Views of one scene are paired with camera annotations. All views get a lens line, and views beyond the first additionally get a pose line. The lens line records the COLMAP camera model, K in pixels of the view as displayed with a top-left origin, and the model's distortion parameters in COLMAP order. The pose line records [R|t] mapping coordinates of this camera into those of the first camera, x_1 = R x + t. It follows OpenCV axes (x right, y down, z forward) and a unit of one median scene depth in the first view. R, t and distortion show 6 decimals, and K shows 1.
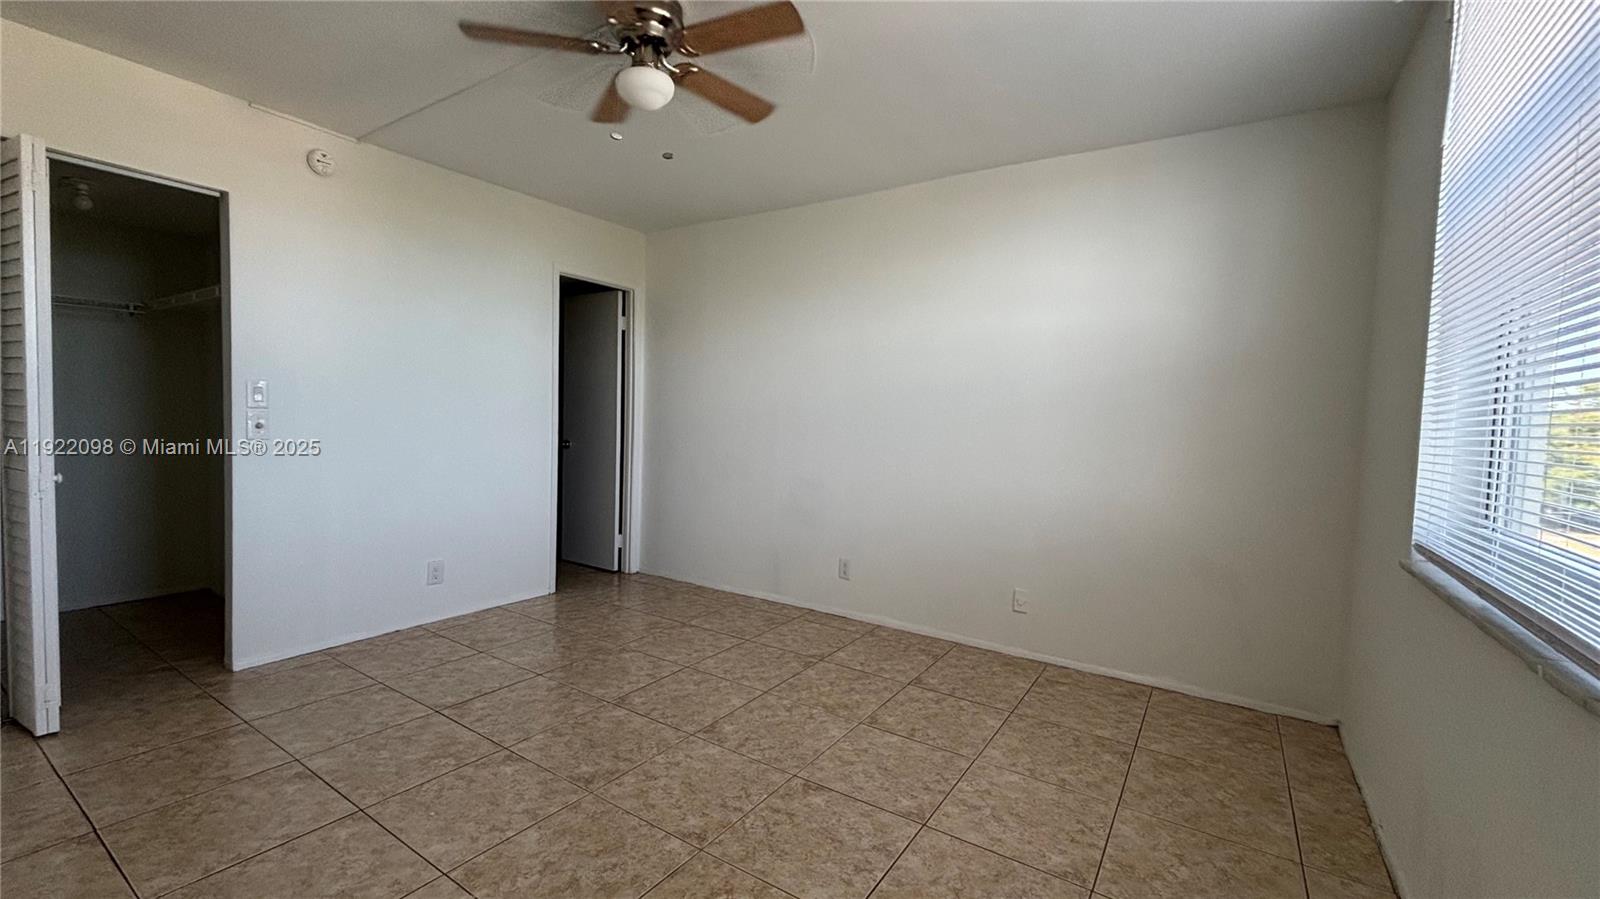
lens RADIAL K [[659.3, 0, 795.0], [0, 659.3, 438.2], [0, 0, 1]] dist [0.000678, -0.000457]
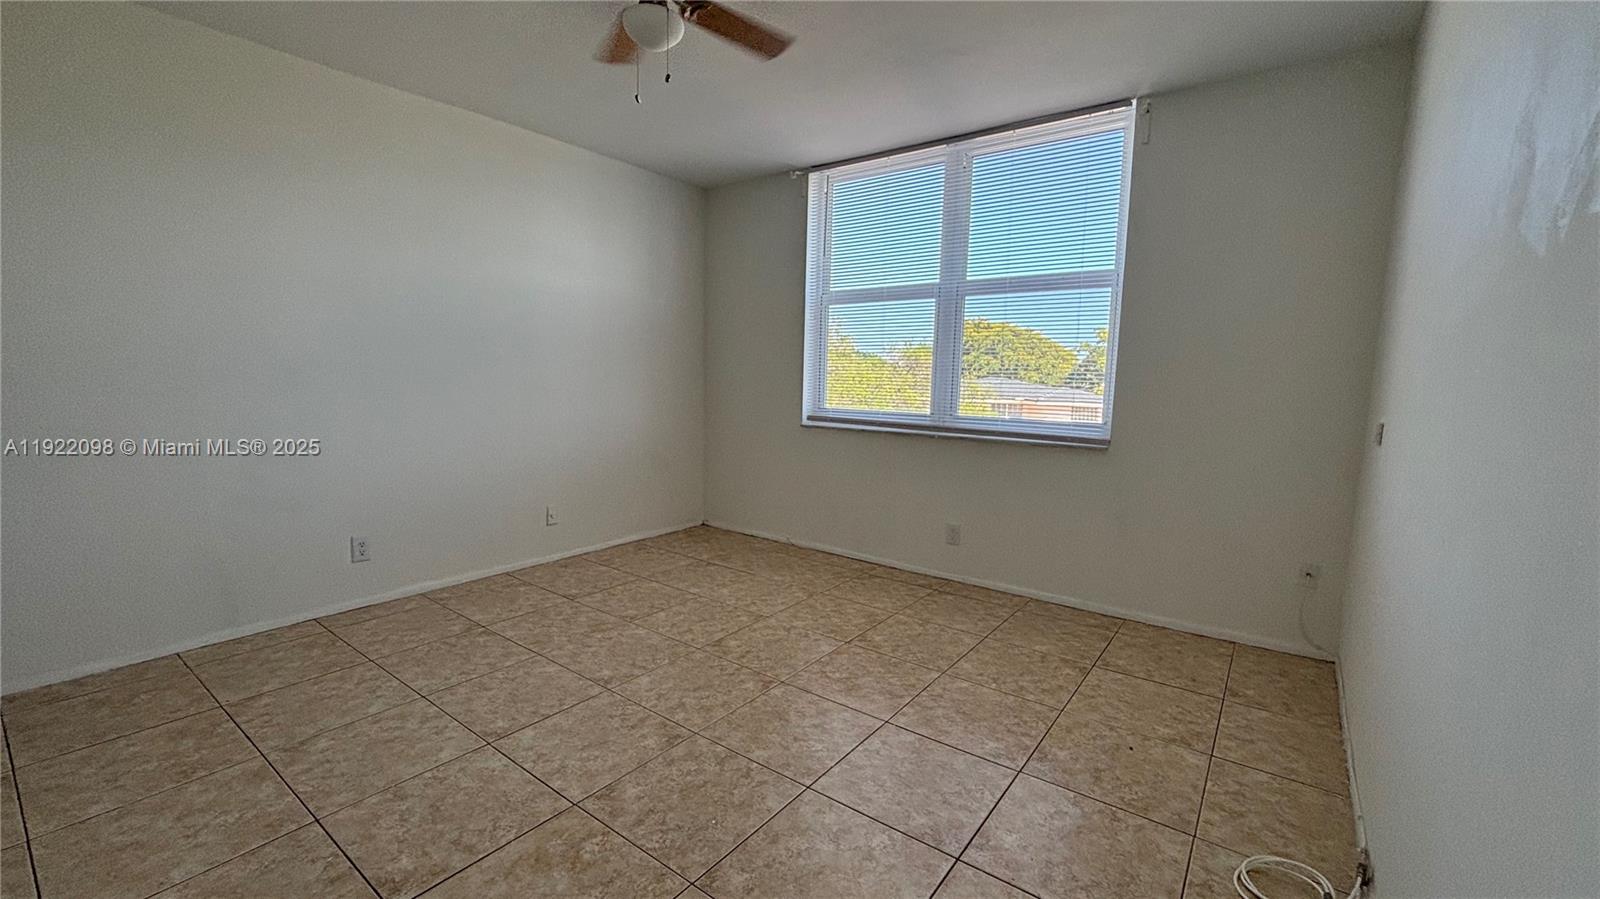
lens RADIAL K [[659.3, 0, 800.6], [0, 659.3, 442.4], [0, 0, 1]] dist [0.000678, -0.000457]
pose [[0.051980, -0.137159, 0.989184, -0.878999], [0.019009, 0.990480, 0.136340, -0.042388], [-0.998467, 0.011717, 0.054092, 0.531530]]
